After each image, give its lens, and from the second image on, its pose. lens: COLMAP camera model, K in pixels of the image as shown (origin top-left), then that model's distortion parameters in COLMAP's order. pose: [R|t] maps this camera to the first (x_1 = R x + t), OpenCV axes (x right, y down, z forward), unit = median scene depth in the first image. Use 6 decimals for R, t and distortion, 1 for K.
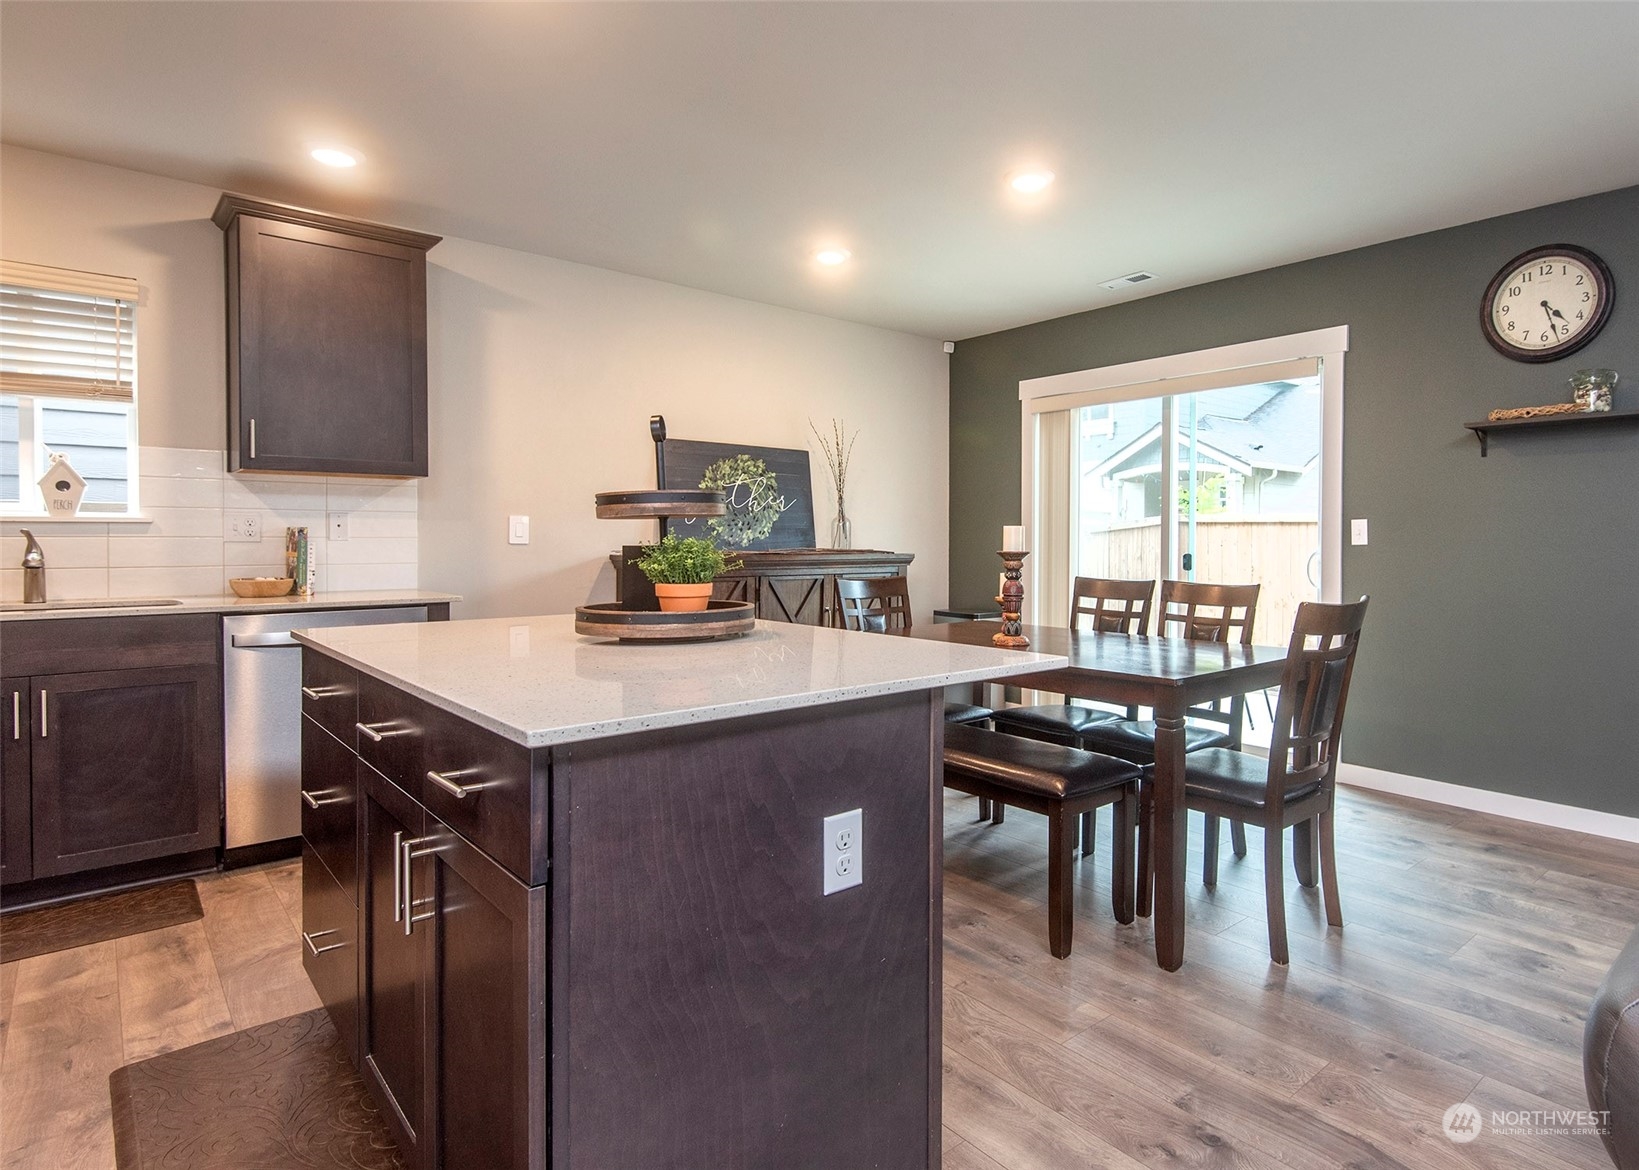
lens RADIAL K [[914.1, 0, 901.1], [0, 914.1, 545.7], [0, 0, 1]] dist [0.026464, -0.000446]
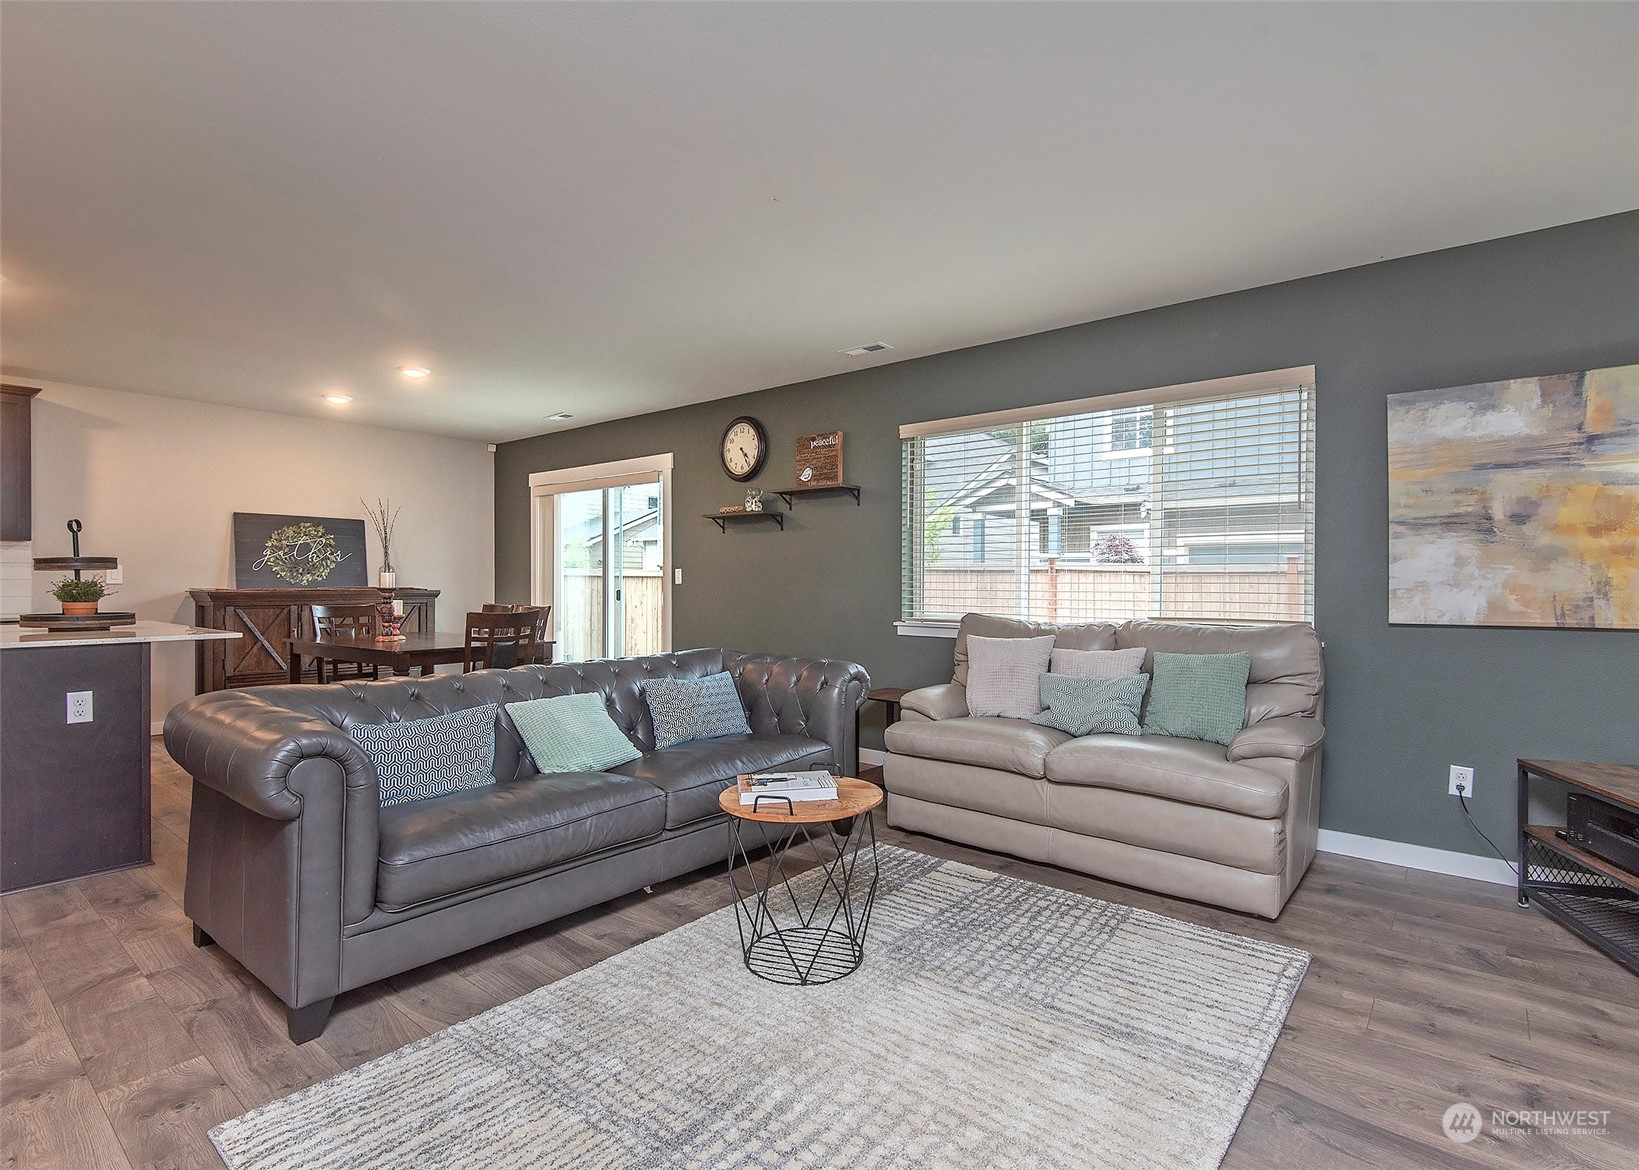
lens RADIAL K [[811.8, 0, 819.5], [0, 811.8, 585.0], [0, 0, 1]] dist [0.008551, -0.000757]
pose [[0.988042, 0.000110, 0.154186, 0.543520], [0.000230, 0.999998, -0.002183, 0.003705], [-0.154186, 0.002193, 0.988039, -0.513624]]
